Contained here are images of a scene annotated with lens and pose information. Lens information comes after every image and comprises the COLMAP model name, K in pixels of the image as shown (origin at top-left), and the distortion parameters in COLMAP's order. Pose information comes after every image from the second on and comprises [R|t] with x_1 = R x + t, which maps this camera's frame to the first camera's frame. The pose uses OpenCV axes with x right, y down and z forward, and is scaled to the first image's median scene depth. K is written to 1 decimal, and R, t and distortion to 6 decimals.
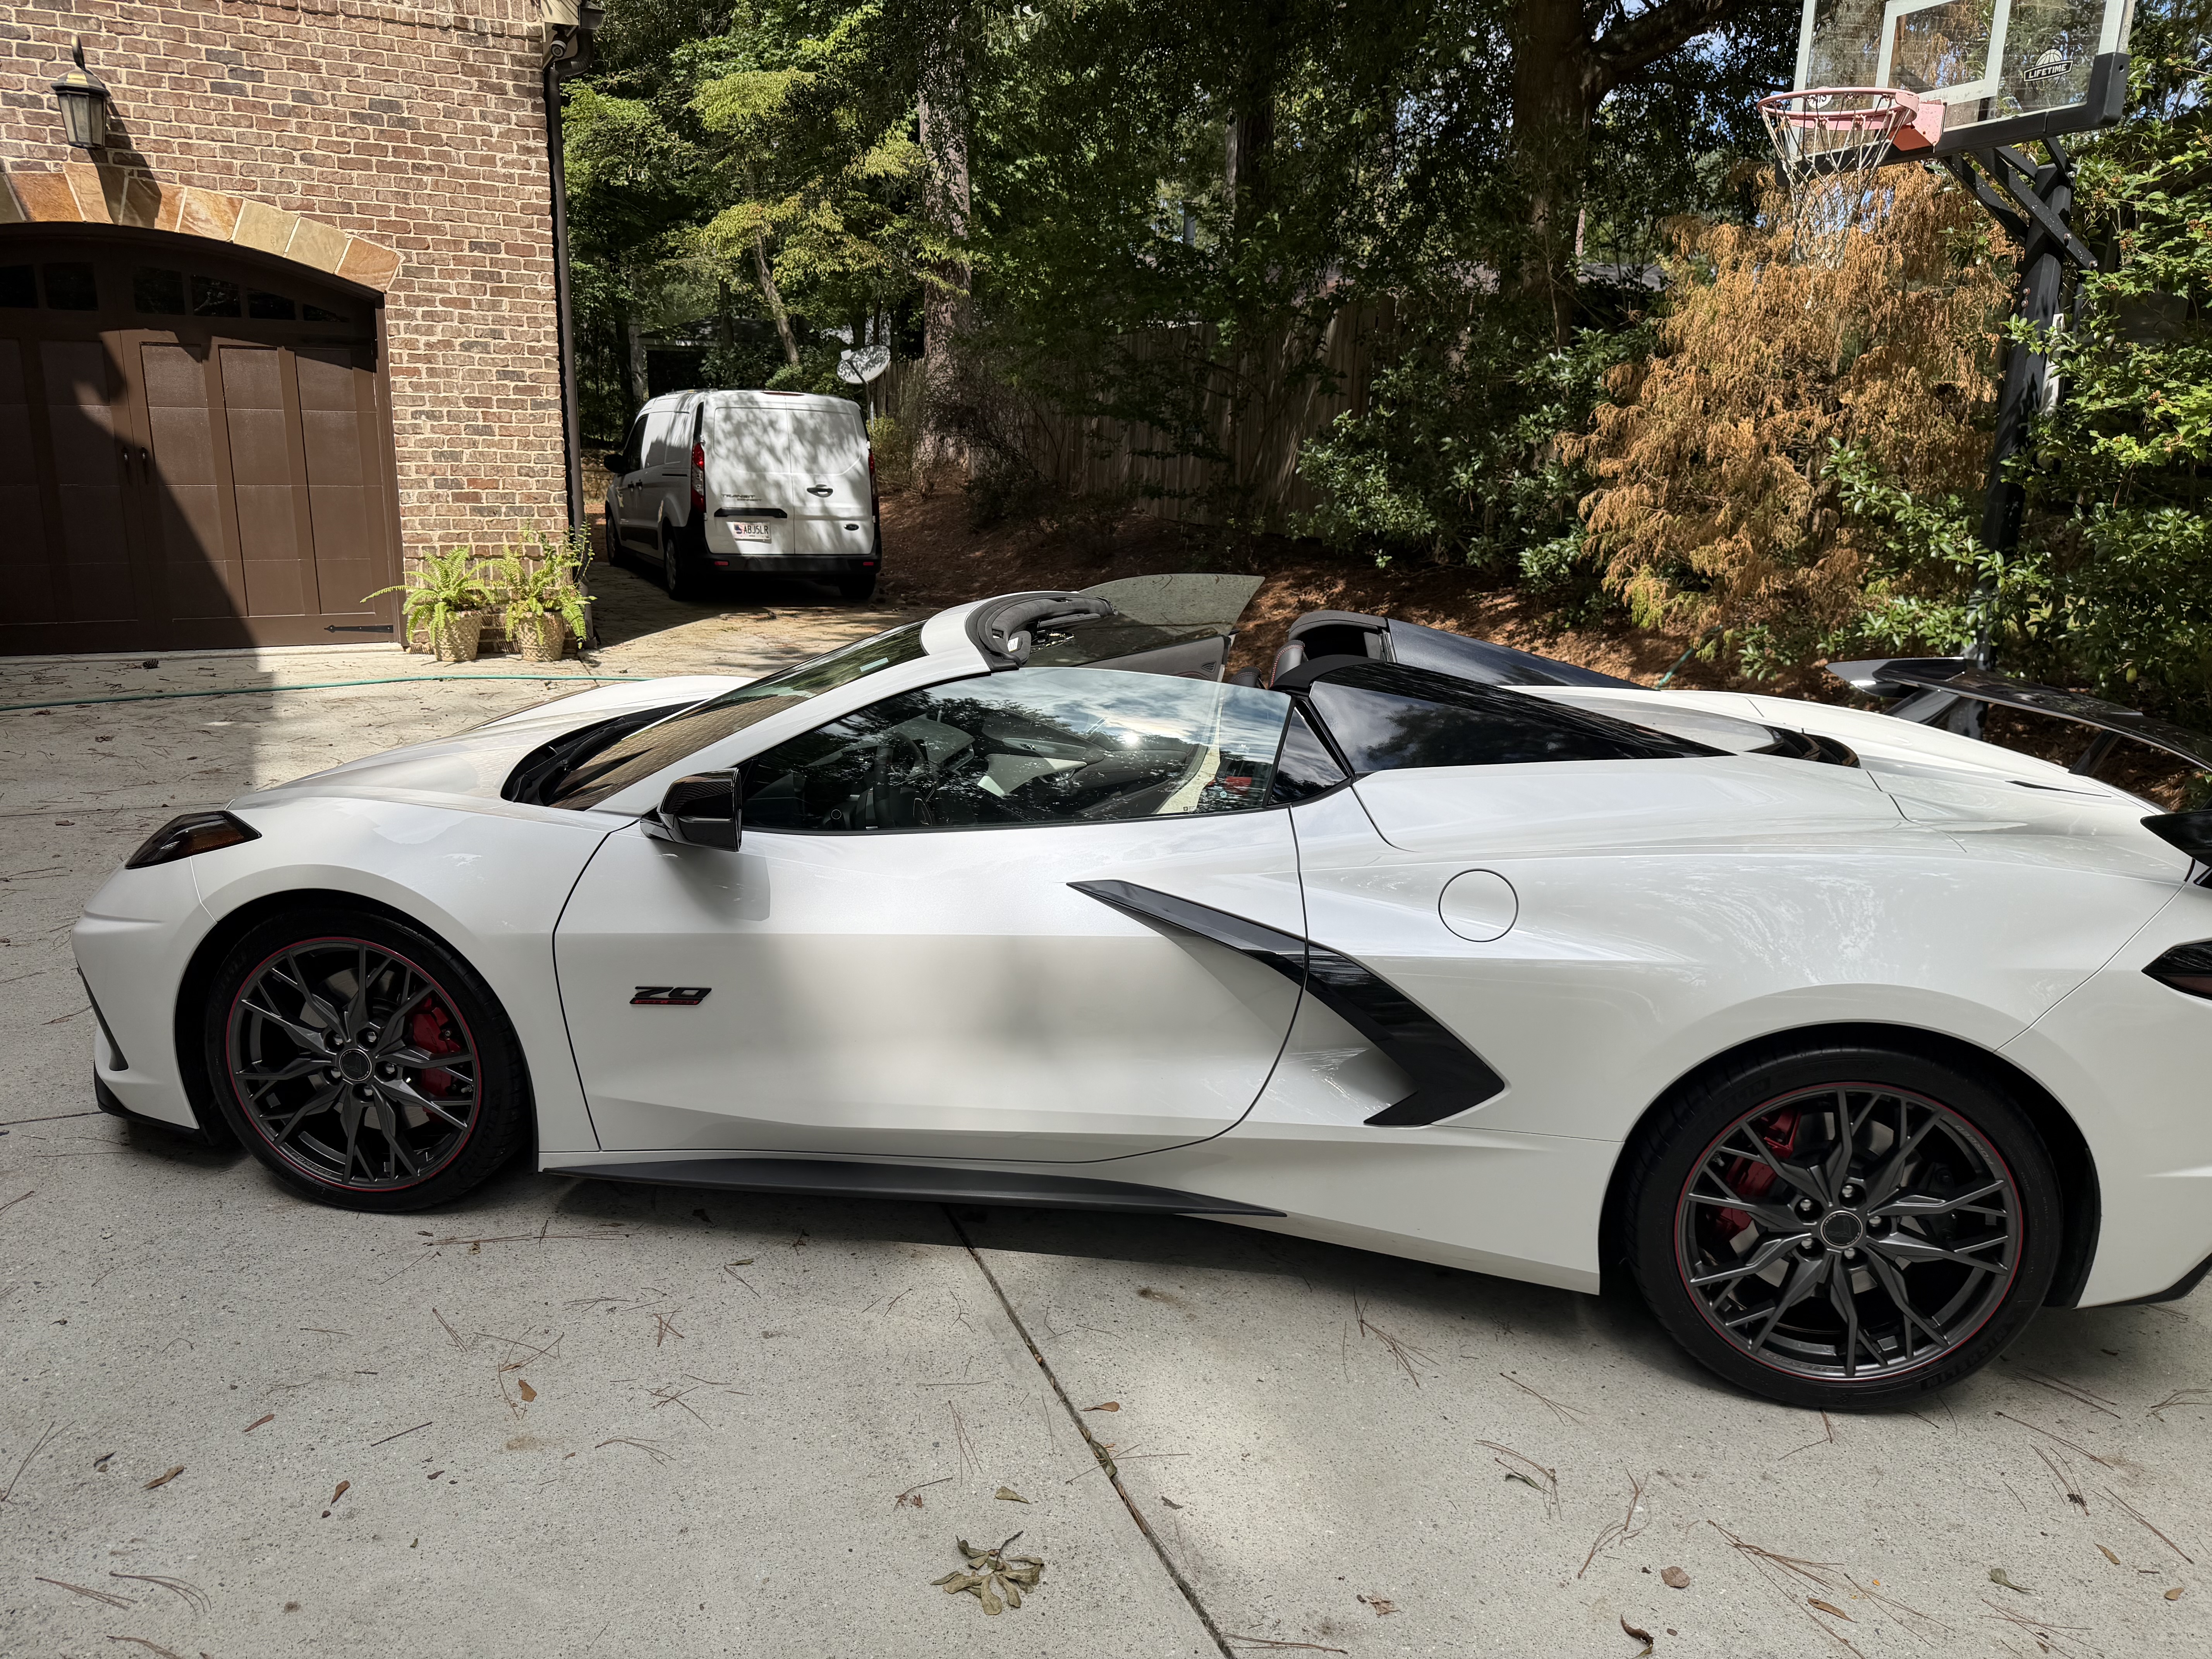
lens RADIAL K [[1544.4, 0, 1114.7], [0, 1544.4, 821.6], [0, 0, 1]] dist [0.003095, -0.004222]
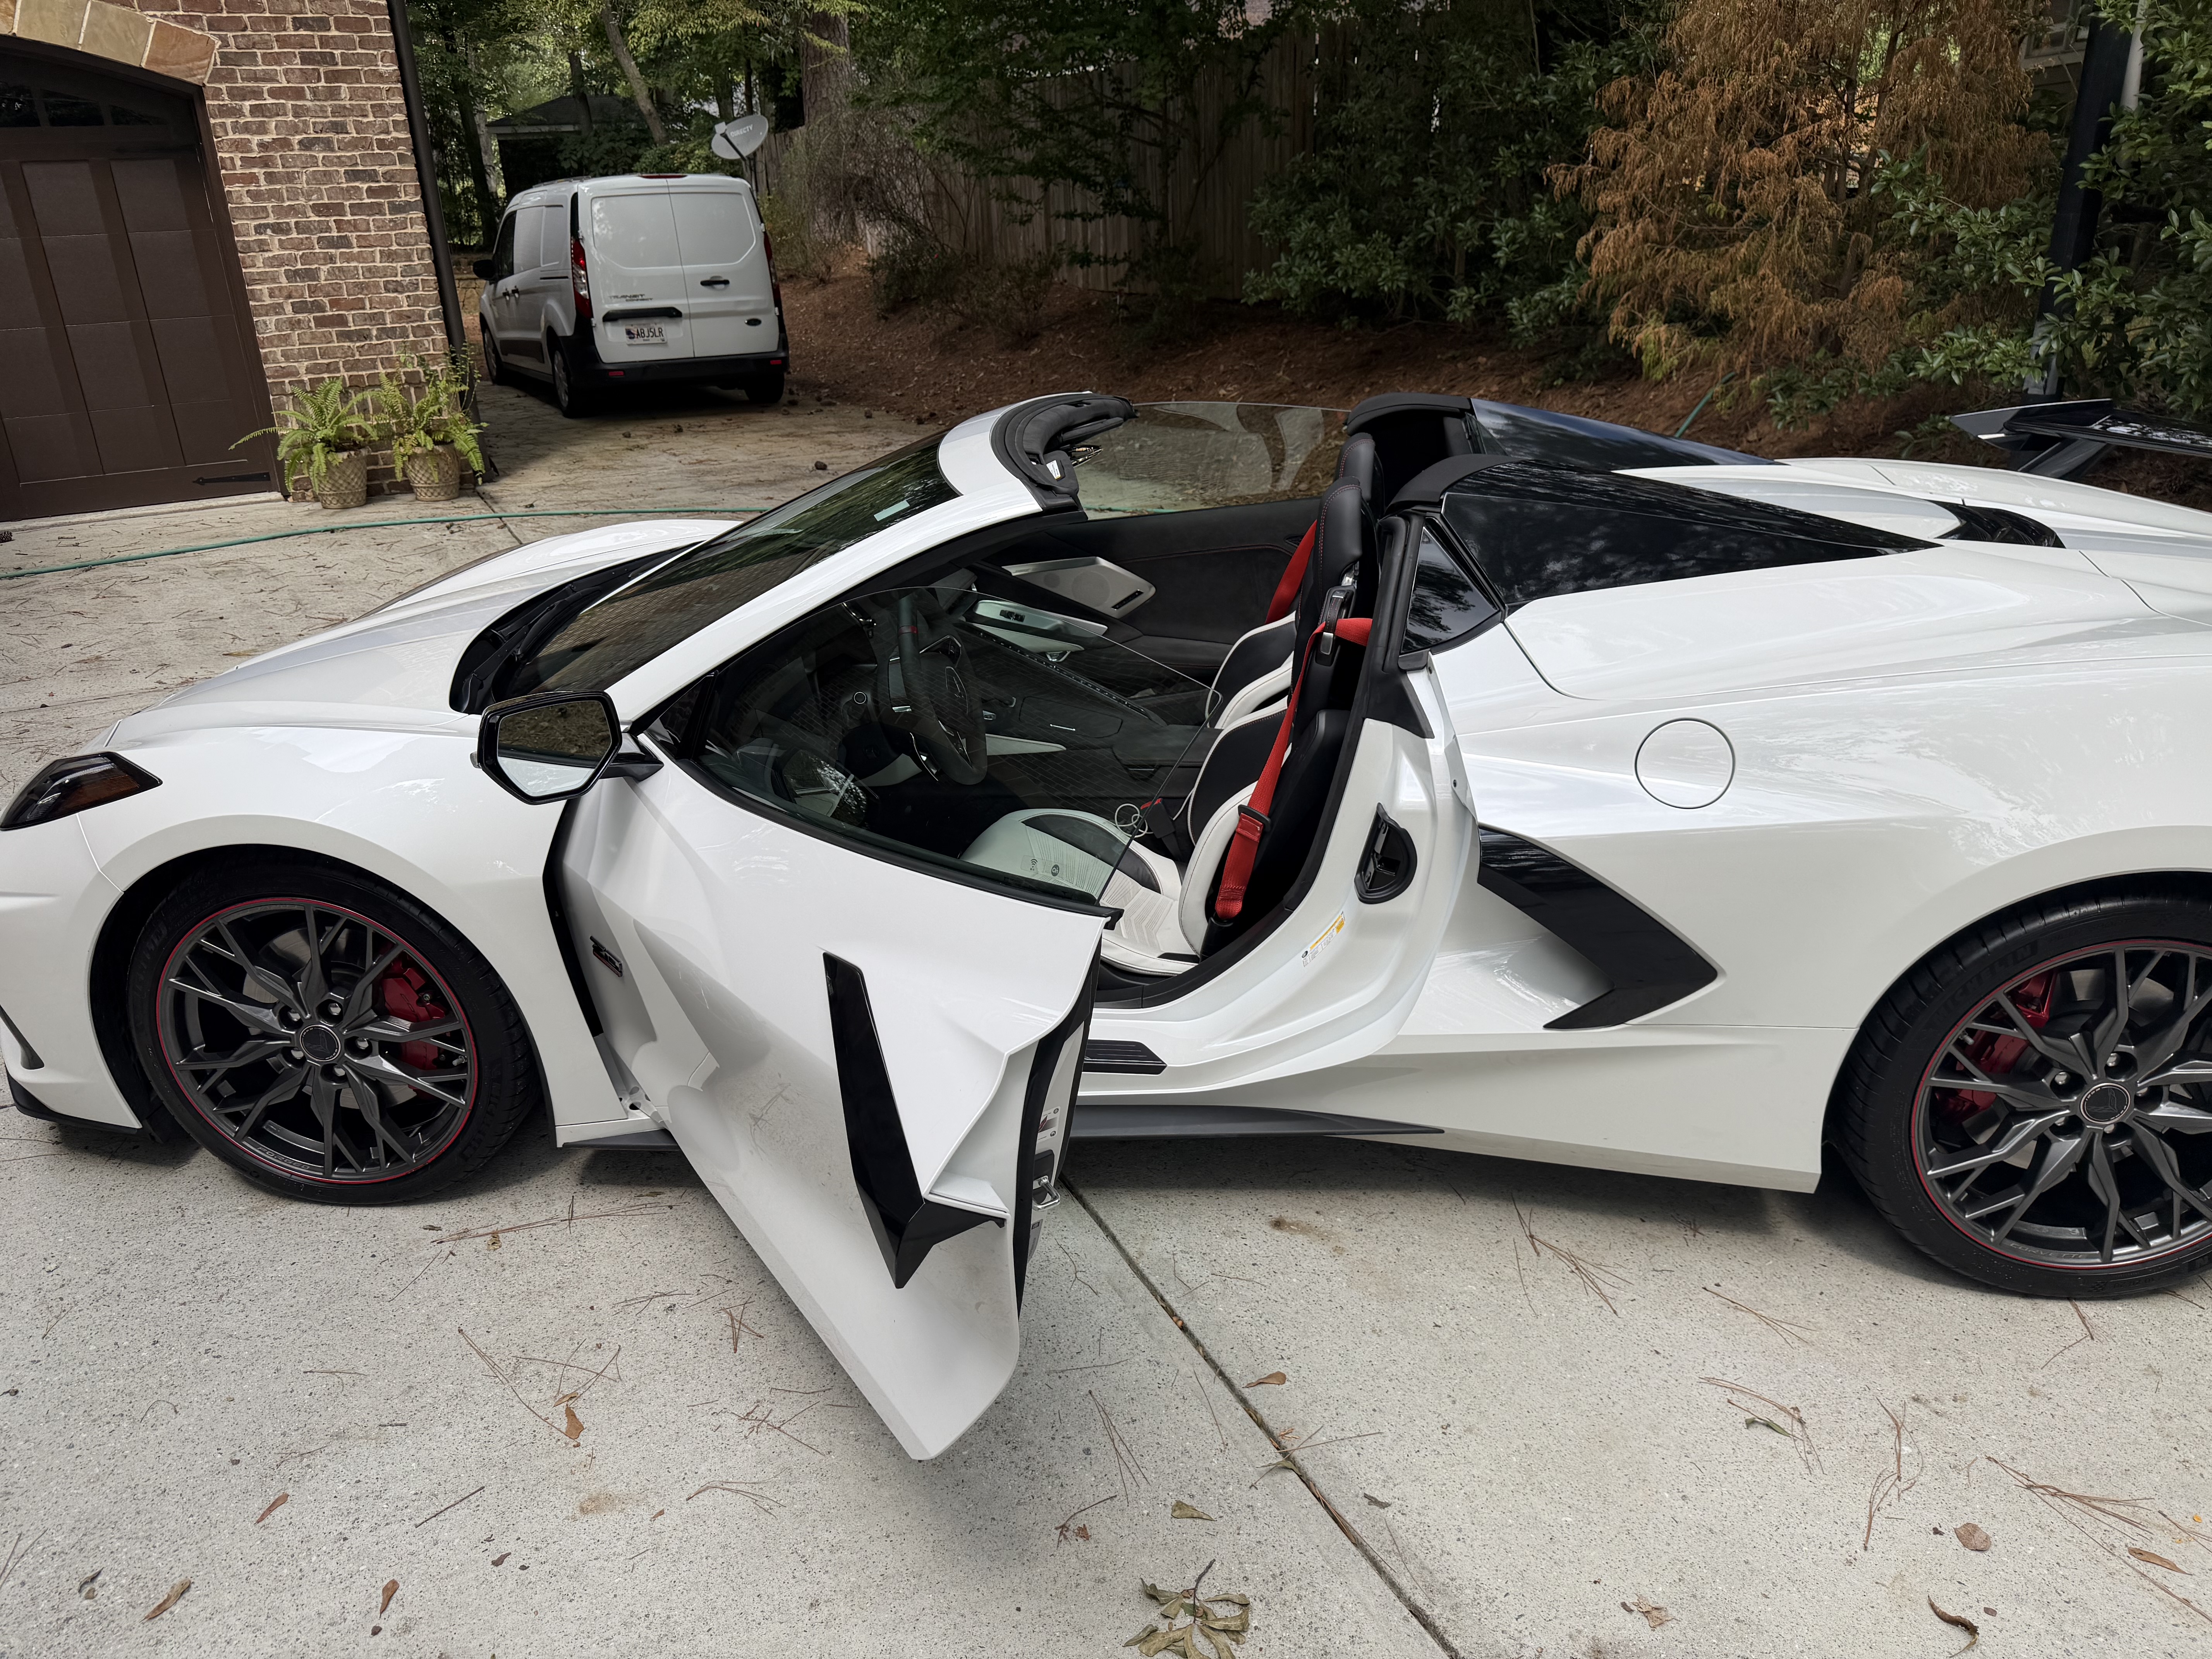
lens RADIAL K [[1552.4, 0, 1103.8], [0, 1552.4, 827.6], [0, 0, 1]] dist [-0.002449, 0.000892]
pose [[0.996276, -0.079575, 0.033181, -0.052690], [0.074179, 0.987298, 0.140498, -0.026166], [-0.043940, -0.137514, 0.989525, 0.100517]]
